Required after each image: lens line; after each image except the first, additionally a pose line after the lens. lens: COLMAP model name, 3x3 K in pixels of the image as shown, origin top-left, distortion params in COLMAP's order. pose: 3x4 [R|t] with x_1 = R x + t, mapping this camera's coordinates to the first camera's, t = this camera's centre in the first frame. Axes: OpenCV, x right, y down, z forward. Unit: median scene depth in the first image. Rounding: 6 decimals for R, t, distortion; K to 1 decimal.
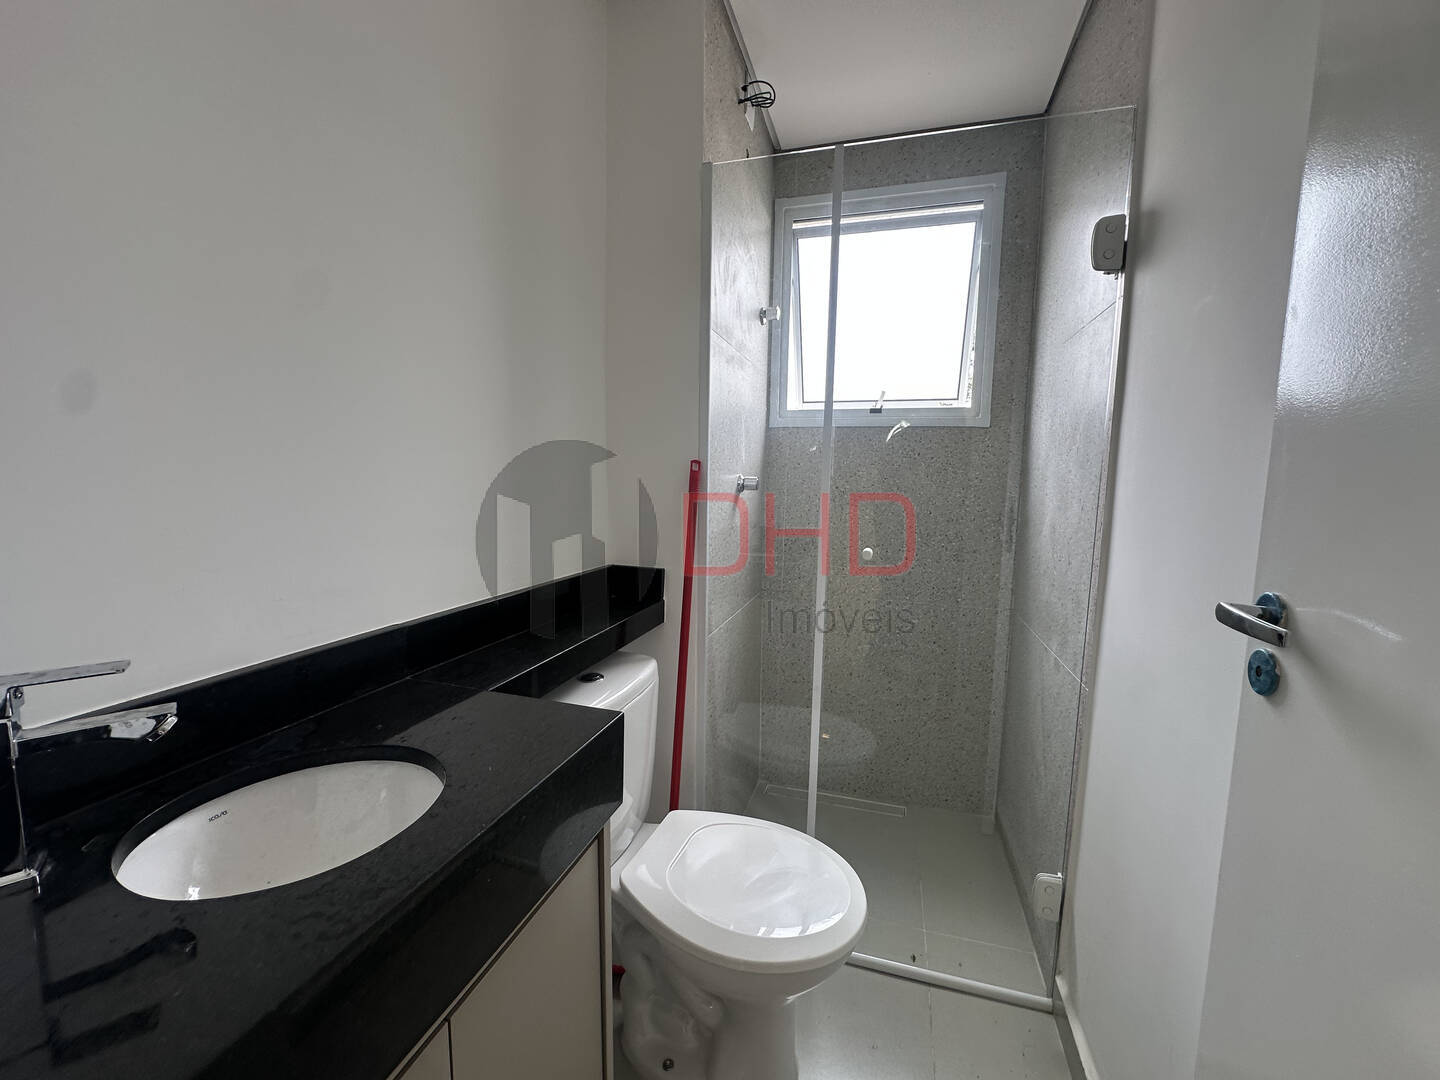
lens RADIAL K [[585.3, 0, 715.1], [0, 585.3, 542.1], [0, 0, 1]] dist [-0.005113, 0.000571]
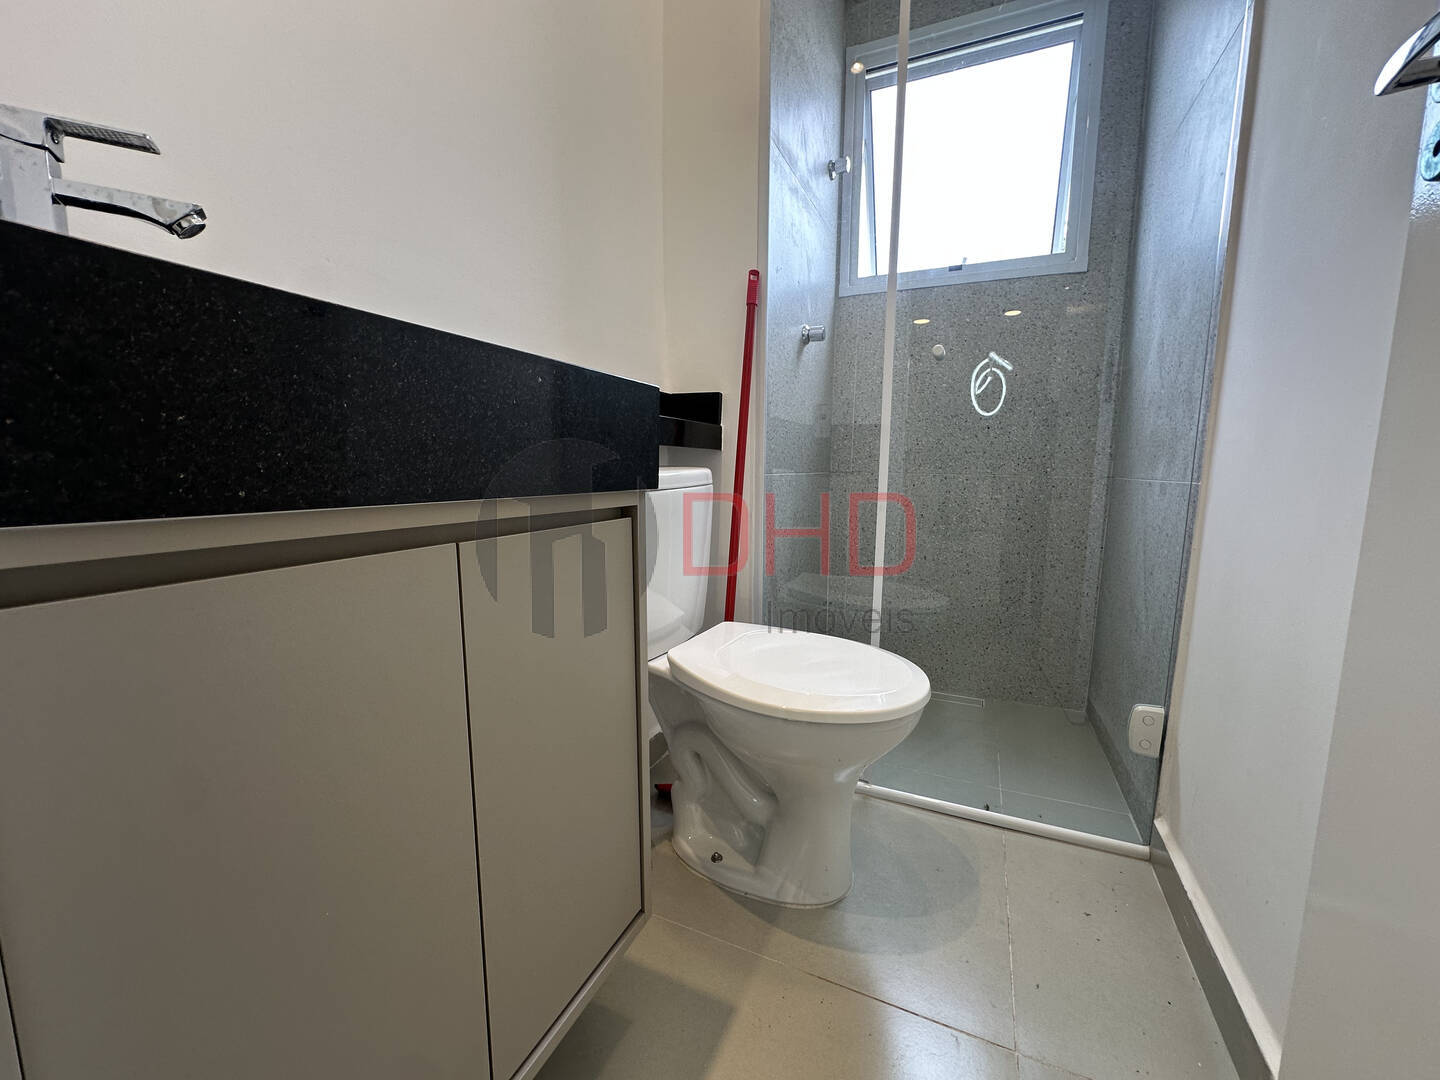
lens RADIAL K [[585.3, 0, 718.2], [0, 585.3, 543.9], [0, 0, 1]] dist [-0.005113, 0.000571]
pose [[0.992062, 0.006533, -0.125583, 0.022926], [-0.003794, 0.999750, 0.022039, 0.207124], [0.125695, -0.021387, 0.991838, 0.029836]]
